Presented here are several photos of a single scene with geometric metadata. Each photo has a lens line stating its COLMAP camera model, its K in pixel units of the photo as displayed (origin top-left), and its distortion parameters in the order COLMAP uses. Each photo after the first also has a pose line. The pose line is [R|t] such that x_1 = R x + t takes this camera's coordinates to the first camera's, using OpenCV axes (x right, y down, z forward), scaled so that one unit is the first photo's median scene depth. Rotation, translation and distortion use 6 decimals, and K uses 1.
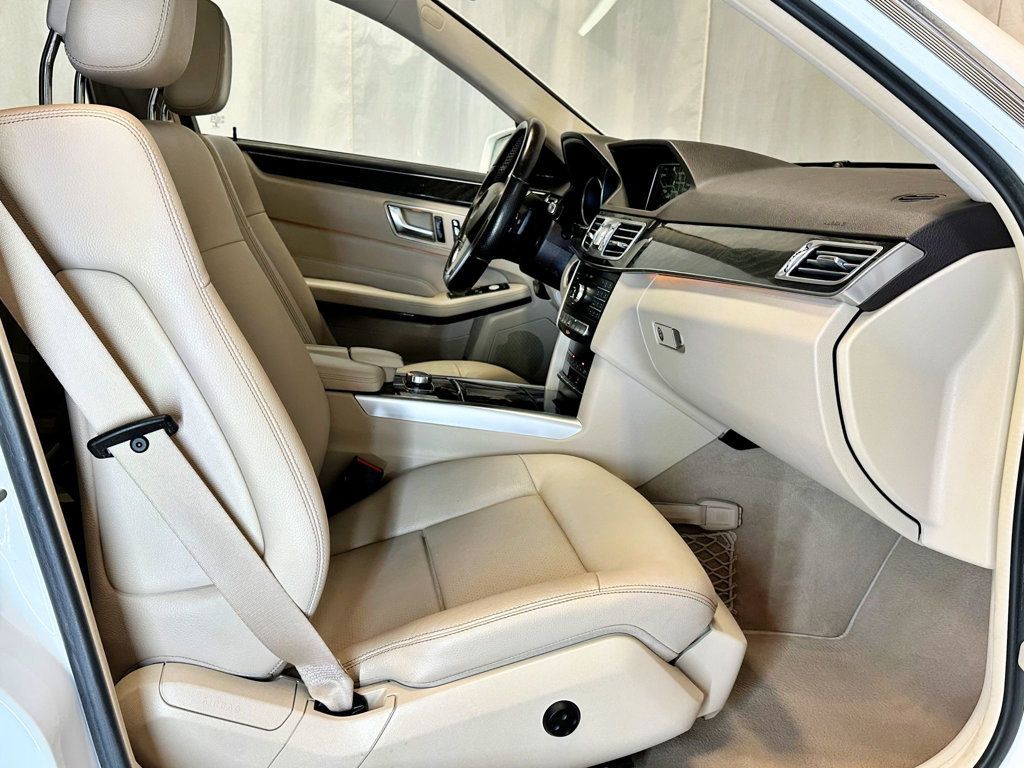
lens RADIAL K [[970.5, 0, 520.1], [0, 970.5, 376.8], [0, 0, 1]] dist [0.163587, -0.343861]
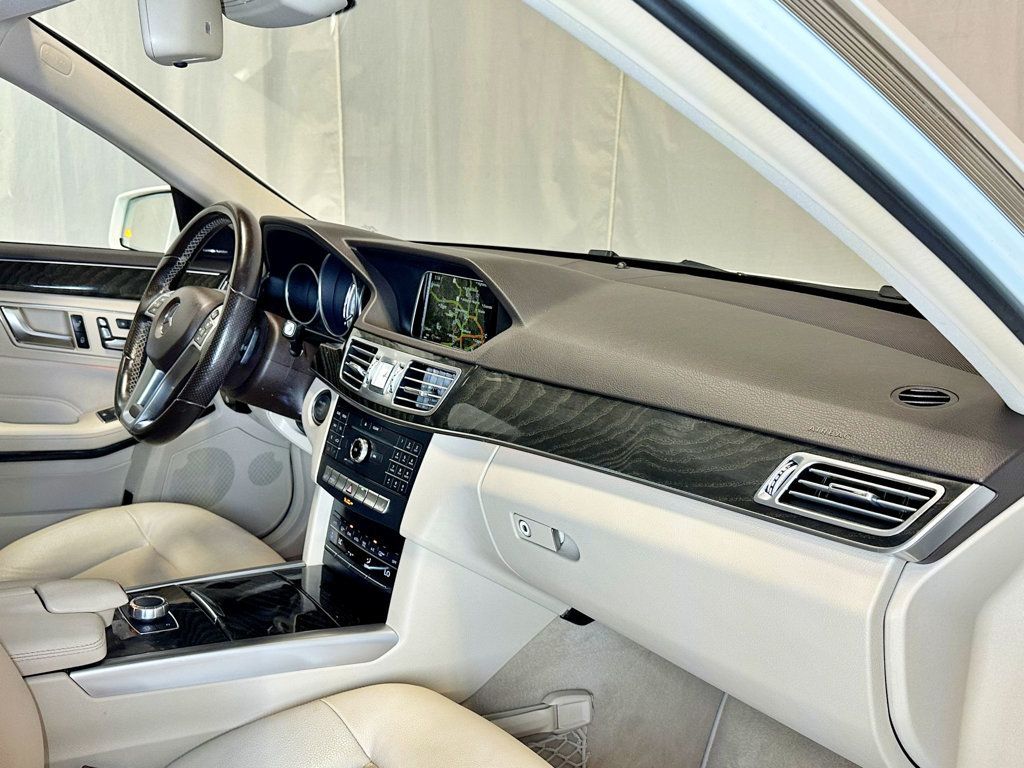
lens RADIAL K [[970.5, 0, 520.1], [0, 970.5, 376.8], [0, 0, 1]] dist [0.163587, -0.343861]
pose [[0.902816, -0.103194, 0.417461, -0.147946], [0.097176, 0.994626, 0.035708, -0.168348], [-0.418903, 0.008330, 0.907993, 0.266001]]
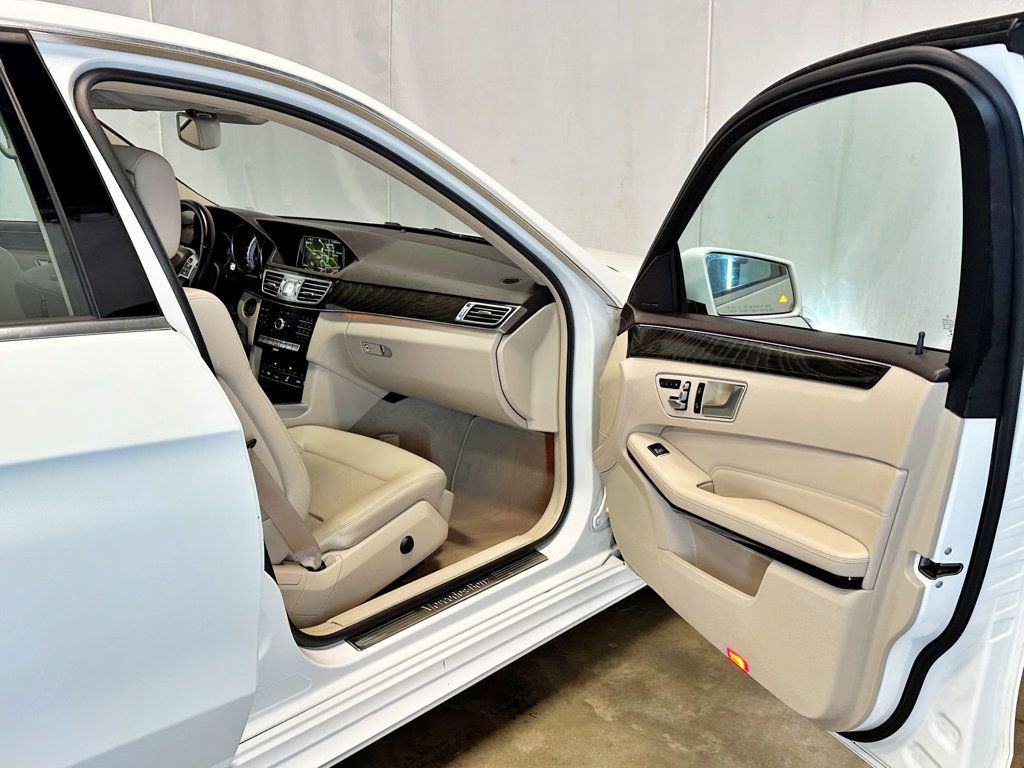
lens RADIAL K [[970.5, 0, 520.1], [0, 970.5, 376.8], [0, 0, 1]] dist [0.163587, -0.343861]
pose [[0.785532, -0.168391, 0.595469, -0.629762], [0.127269, 0.985656, 0.110839, -0.136555], [-0.605592, -0.011283, 0.795695, -0.531813]]
